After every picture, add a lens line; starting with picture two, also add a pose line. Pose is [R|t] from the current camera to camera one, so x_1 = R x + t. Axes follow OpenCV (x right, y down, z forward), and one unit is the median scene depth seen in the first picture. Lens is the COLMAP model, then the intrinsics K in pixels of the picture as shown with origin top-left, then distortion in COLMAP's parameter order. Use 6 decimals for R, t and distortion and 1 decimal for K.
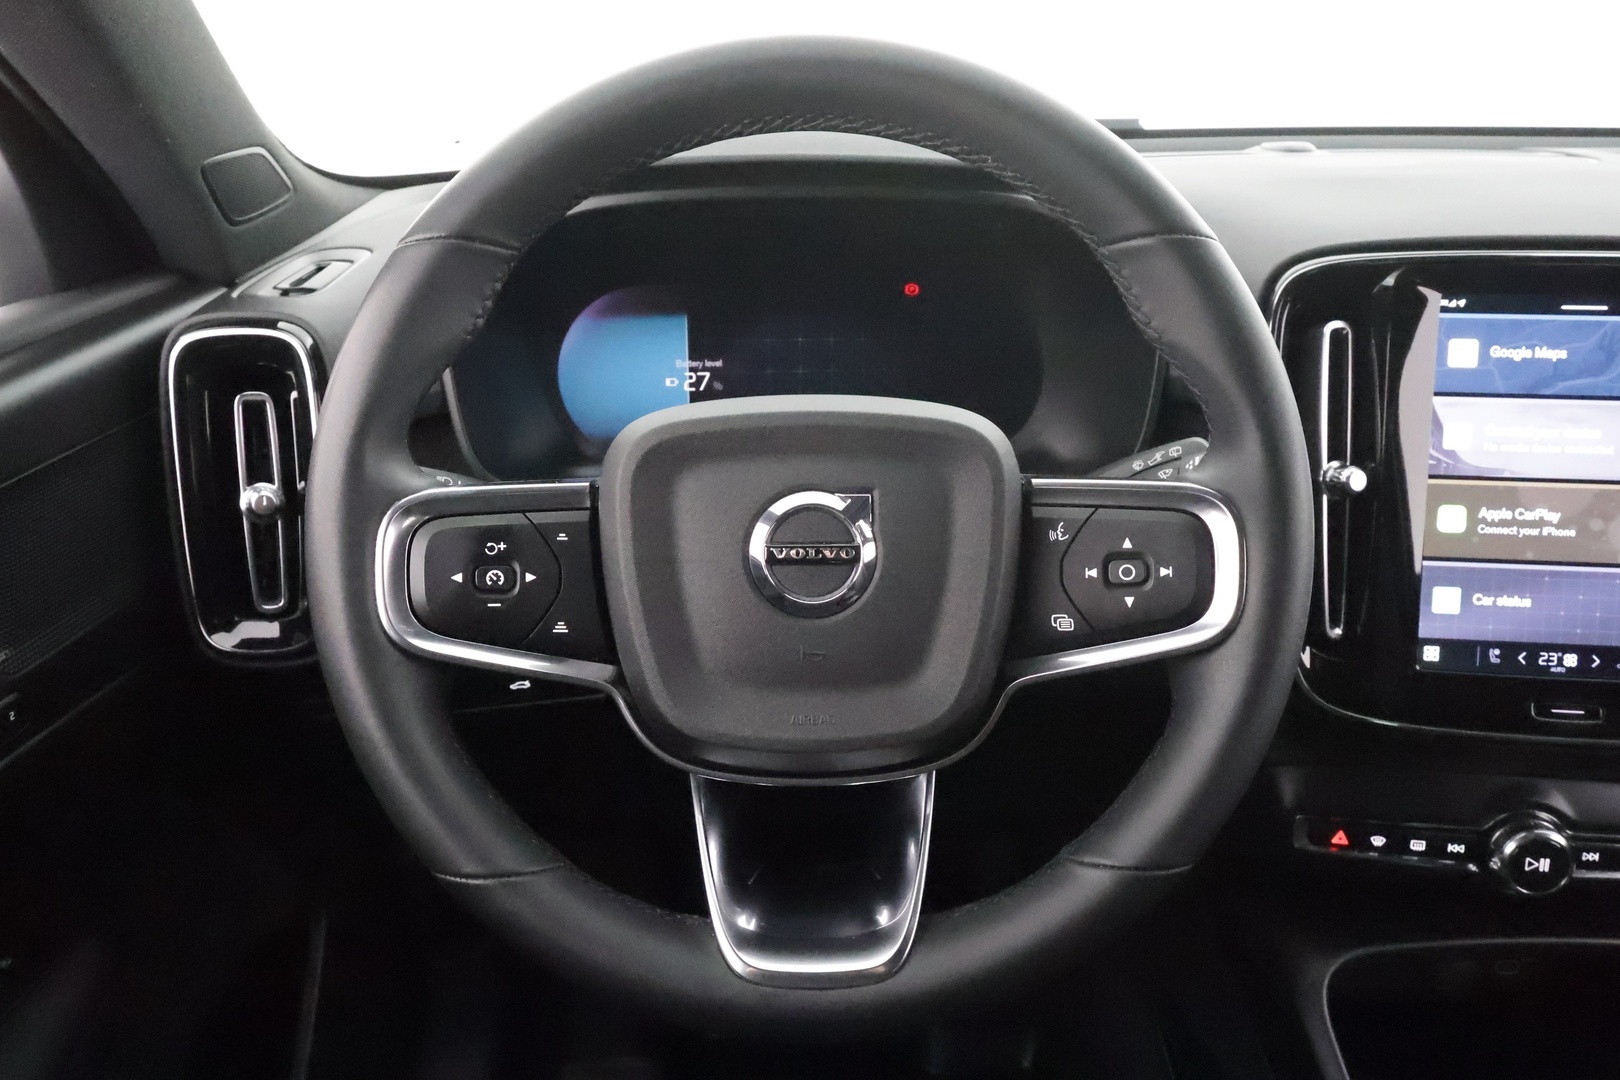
lens RADIAL K [[1158.3, 0, 804.0], [0, 1158.3, 541.0], [0, 0, 1]] dist [-0.001280, 0.001655]
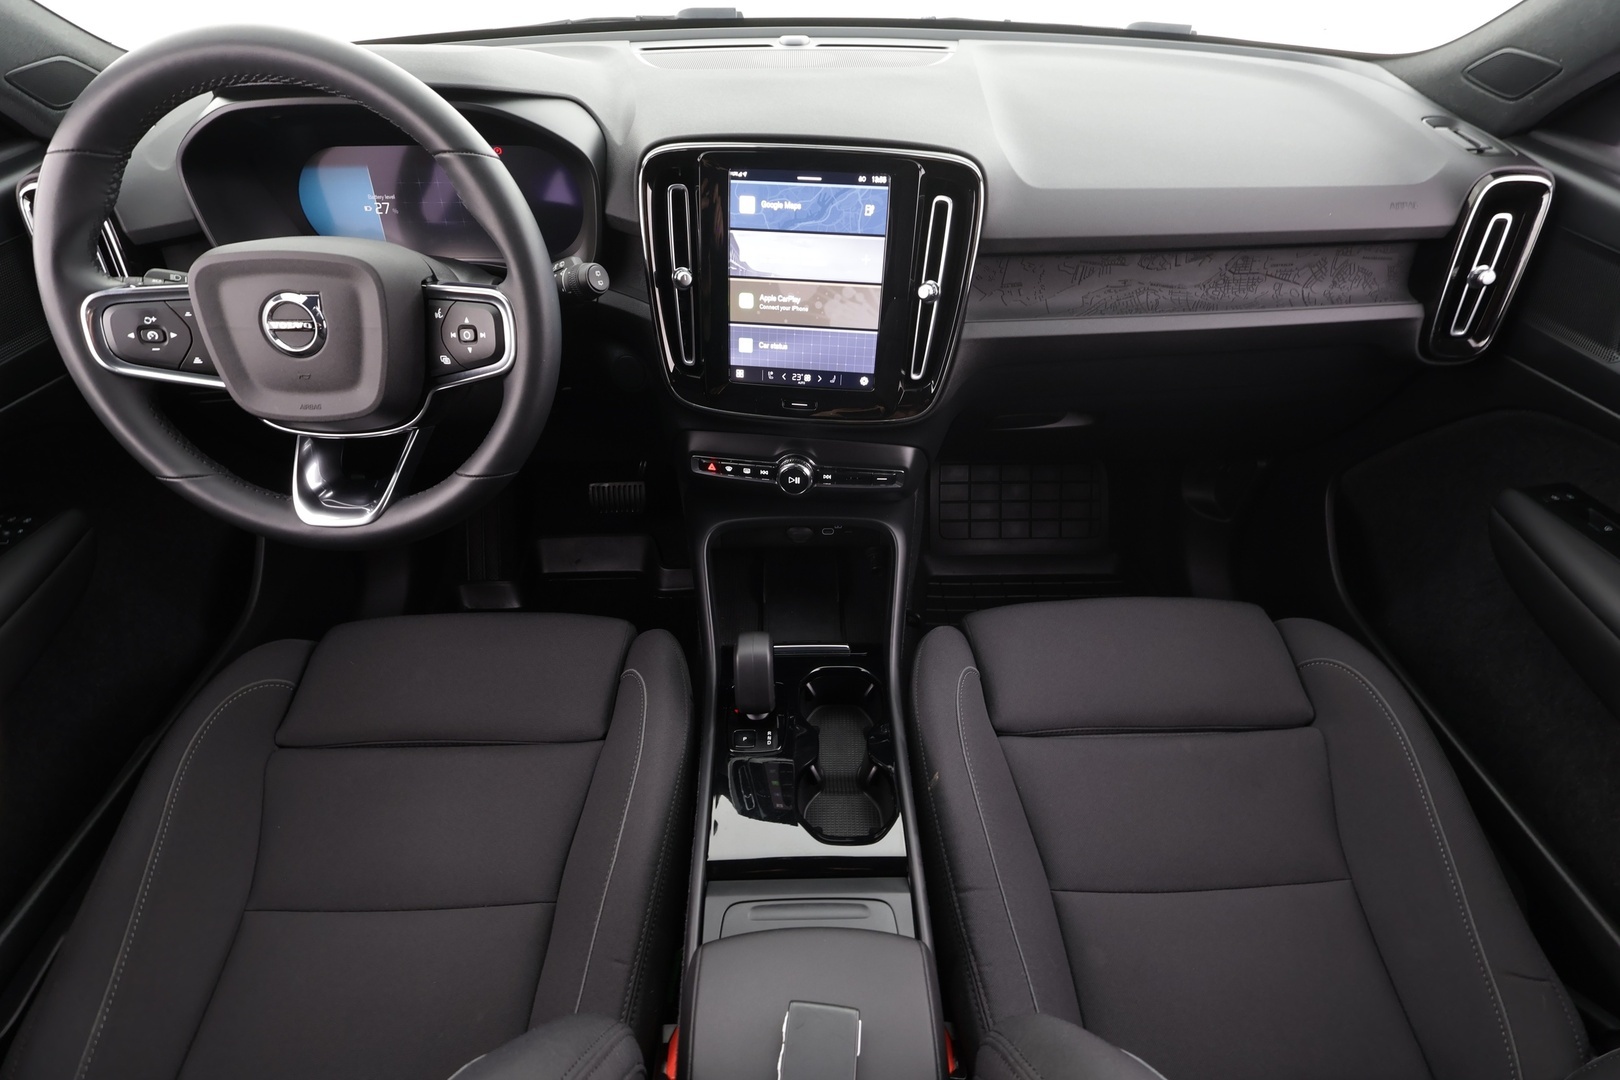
lens RADIAL K [[741.7, 0, 799.3], [0, 741.7, 539.6], [0, 0, 1]] dist [-0.000900, 0.000818]
pose [[0.999925, 0.005863, 0.010775, 0.644860], [-0.009109, 0.943213, 0.332062, -0.054666], [-0.008216, -0.332136, 0.943196, -0.266407]]
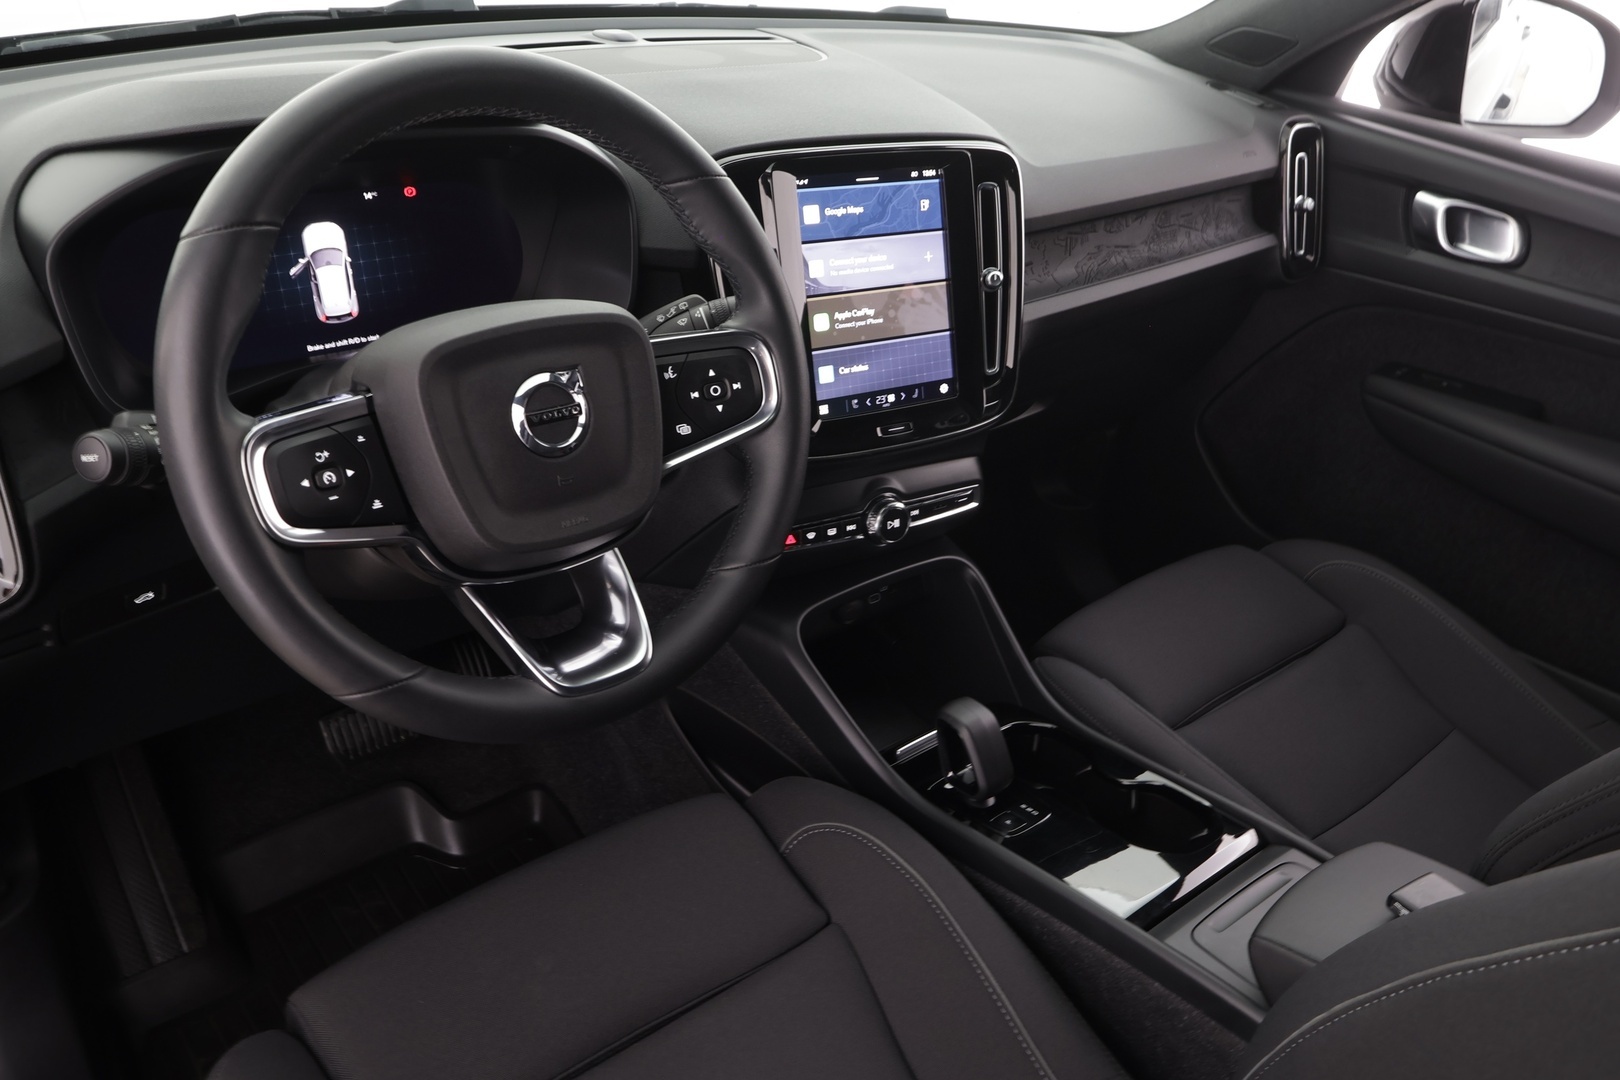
lens RADIAL K [[1279.2, 0, 818.3], [0, 1279.2, 544.5], [0, 0, 1]] dist [0.004681, -0.001900]
pose [[0.775787, -0.246892, 0.580688, -0.533465], [0.159745, 0.967142, 0.197784, -0.072671], [-0.610439, -0.060676, 0.789736, -0.390889]]
